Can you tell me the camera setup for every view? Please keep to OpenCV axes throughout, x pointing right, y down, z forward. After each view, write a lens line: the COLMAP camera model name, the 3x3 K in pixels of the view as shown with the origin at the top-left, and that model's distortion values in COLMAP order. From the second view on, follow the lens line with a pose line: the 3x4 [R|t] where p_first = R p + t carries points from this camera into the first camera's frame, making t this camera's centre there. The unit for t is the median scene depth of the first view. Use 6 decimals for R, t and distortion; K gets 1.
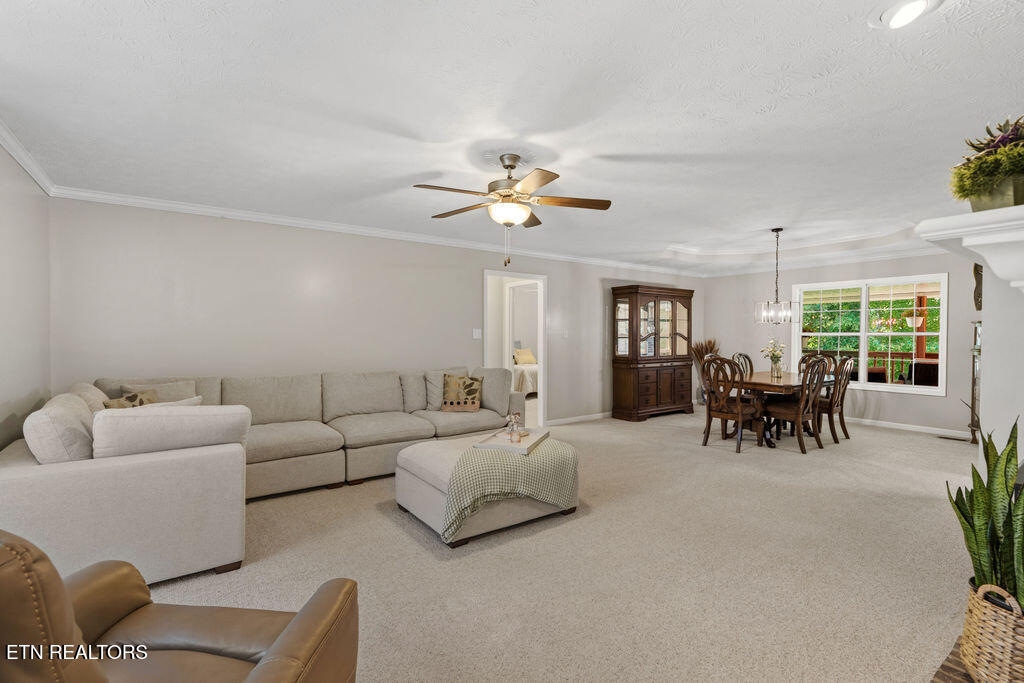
lens RADIAL K [[467.4, 0, 511.1], [0, 467.4, 337.2], [0, 0, 1]] dist [0.000638, 0.000202]
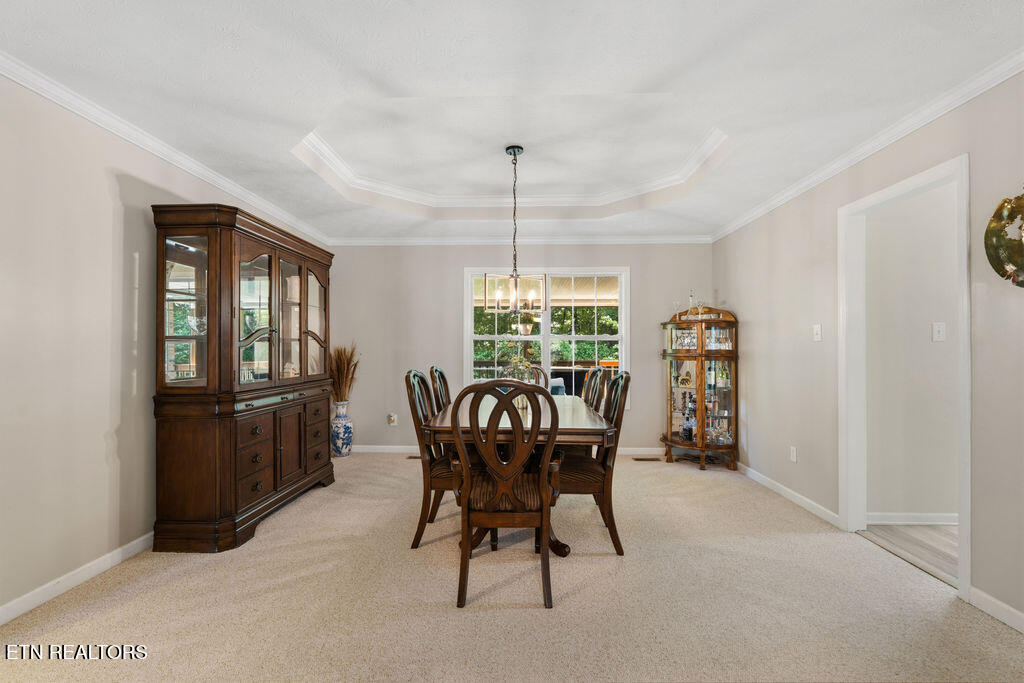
lens RADIAL K [[462.7, 0, 512.0], [0, 462.7, 341.5], [0, 0, 1]] dist [-0.001556, -0.000257]
pose [[0.612778, 0.007472, 0.790220, 0.097481], [0.010287, 0.999795, -0.017432, 0.013326], [-0.790188, 0.018811, 0.612576, 0.538219]]
